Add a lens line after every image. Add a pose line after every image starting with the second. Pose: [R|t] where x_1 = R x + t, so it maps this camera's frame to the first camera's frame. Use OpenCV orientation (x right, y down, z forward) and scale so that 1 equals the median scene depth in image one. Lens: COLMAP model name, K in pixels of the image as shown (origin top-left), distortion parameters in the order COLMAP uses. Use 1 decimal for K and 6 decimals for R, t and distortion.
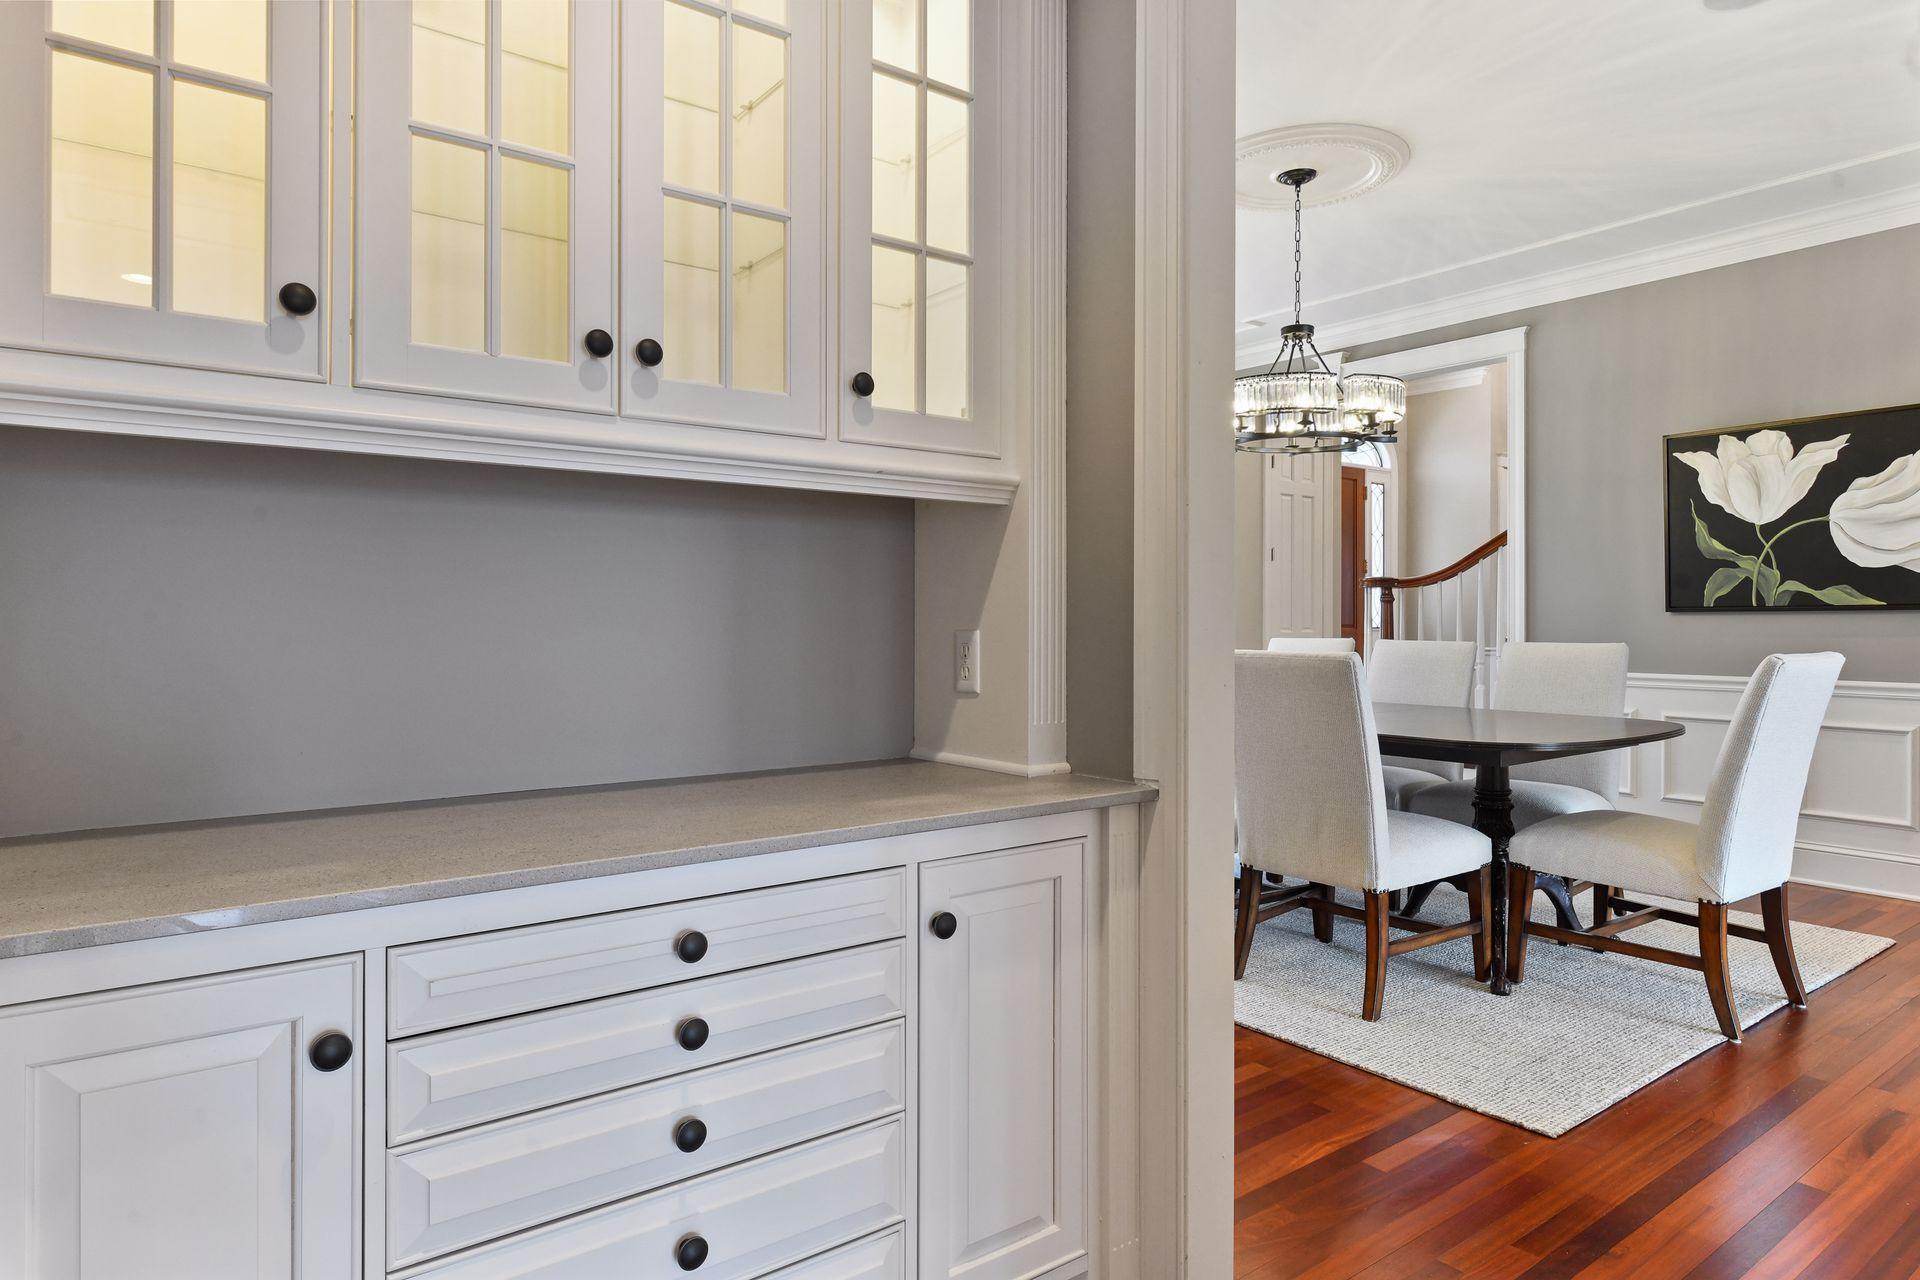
lens RADIAL K [[1152.8, 0, 966.7], [0, 1152.8, 621.2], [0, 0, 1]] dist [-0.002024, 0.001507]
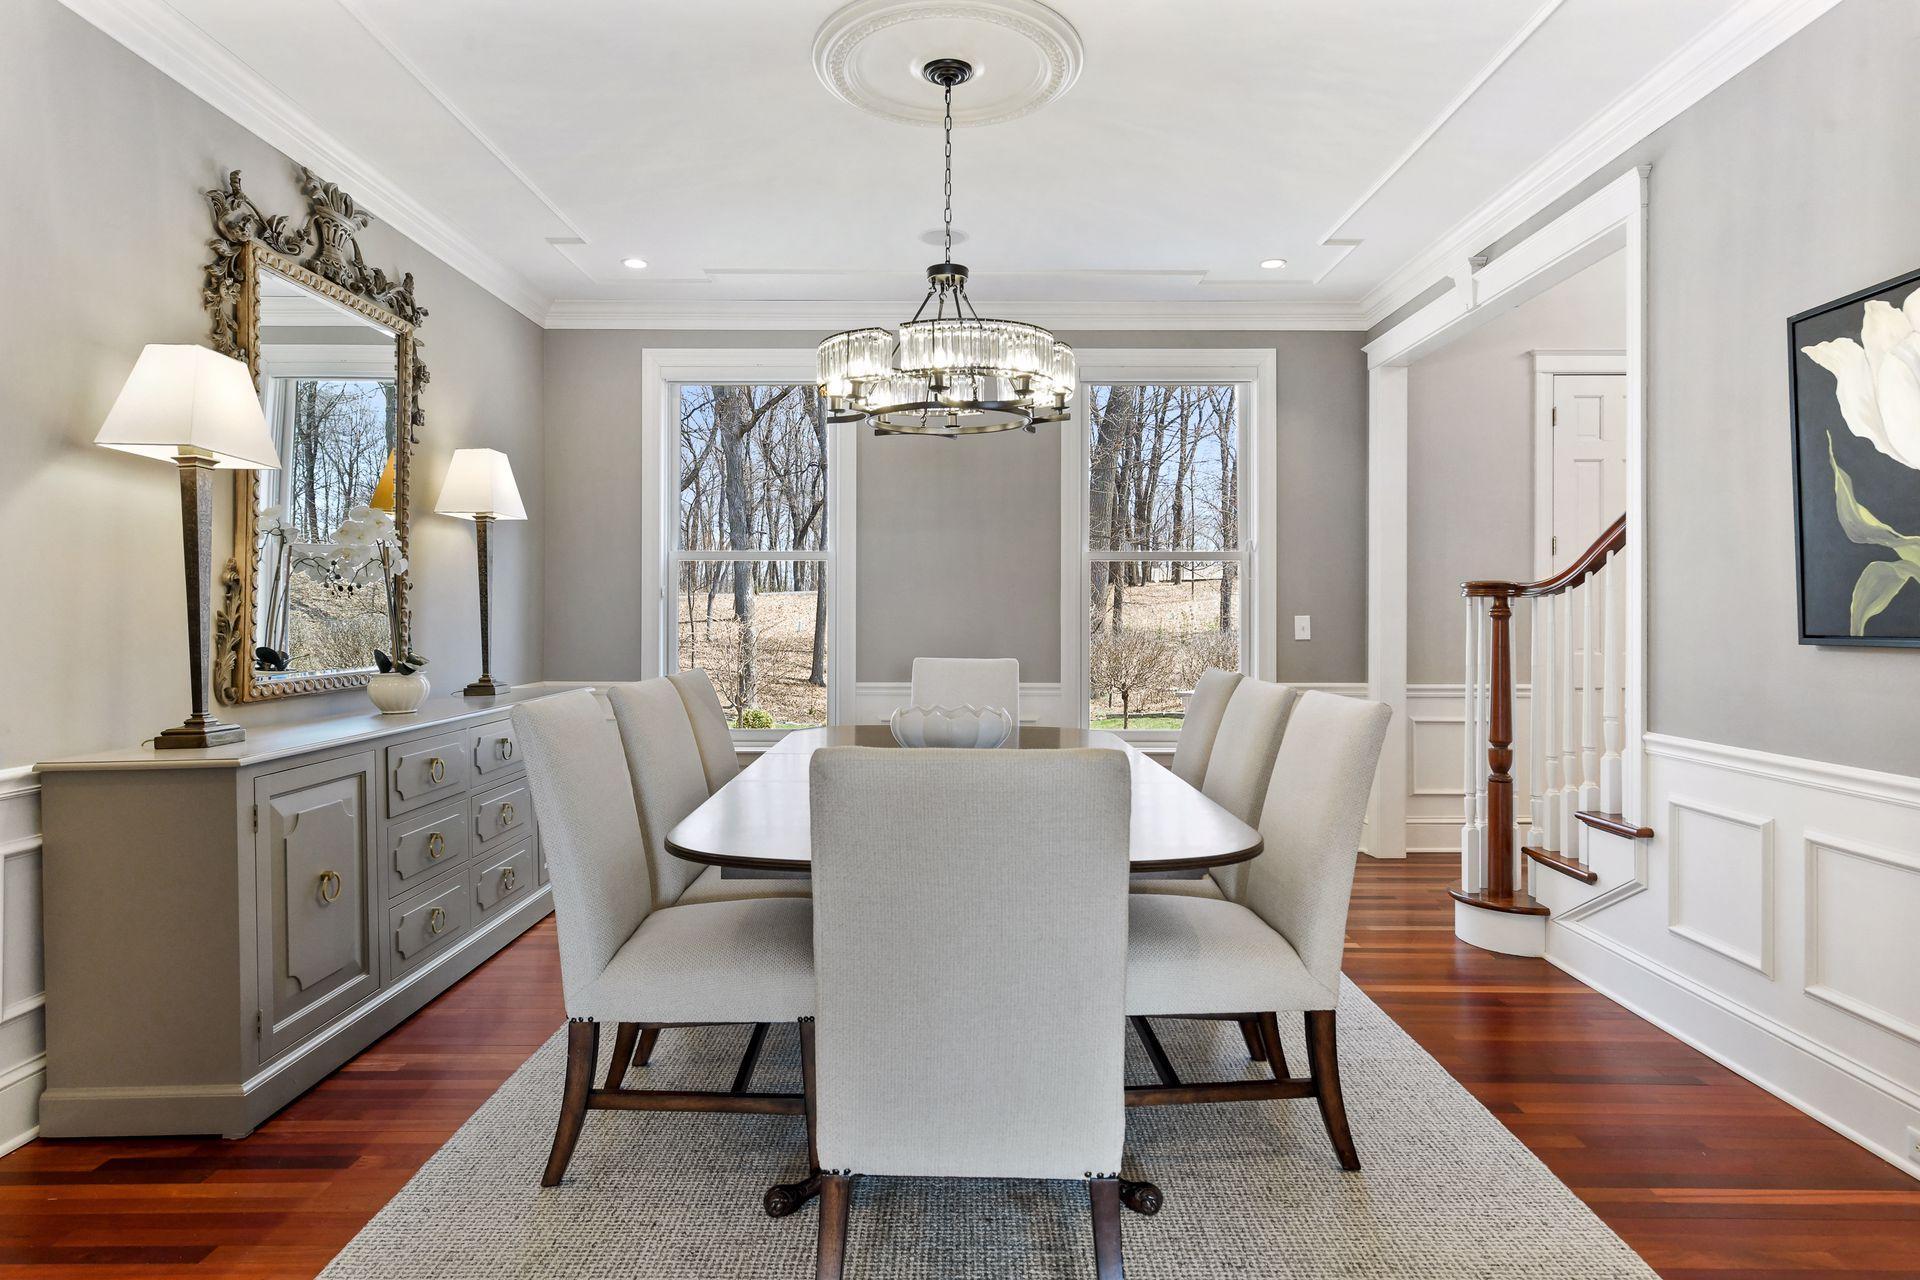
lens RADIAL K [[1114.5, 0, 965.3], [0, 1114.5, 619.1], [0, 0, 1]] dist [0.002757, 0.001601]
pose [[0.789388, 0.001072, -0.613894, 0.637832], [-0.000938, 0.999999, 0.000540, -0.020359], [0.613894, 0.000150, 0.789388, 0.360203]]
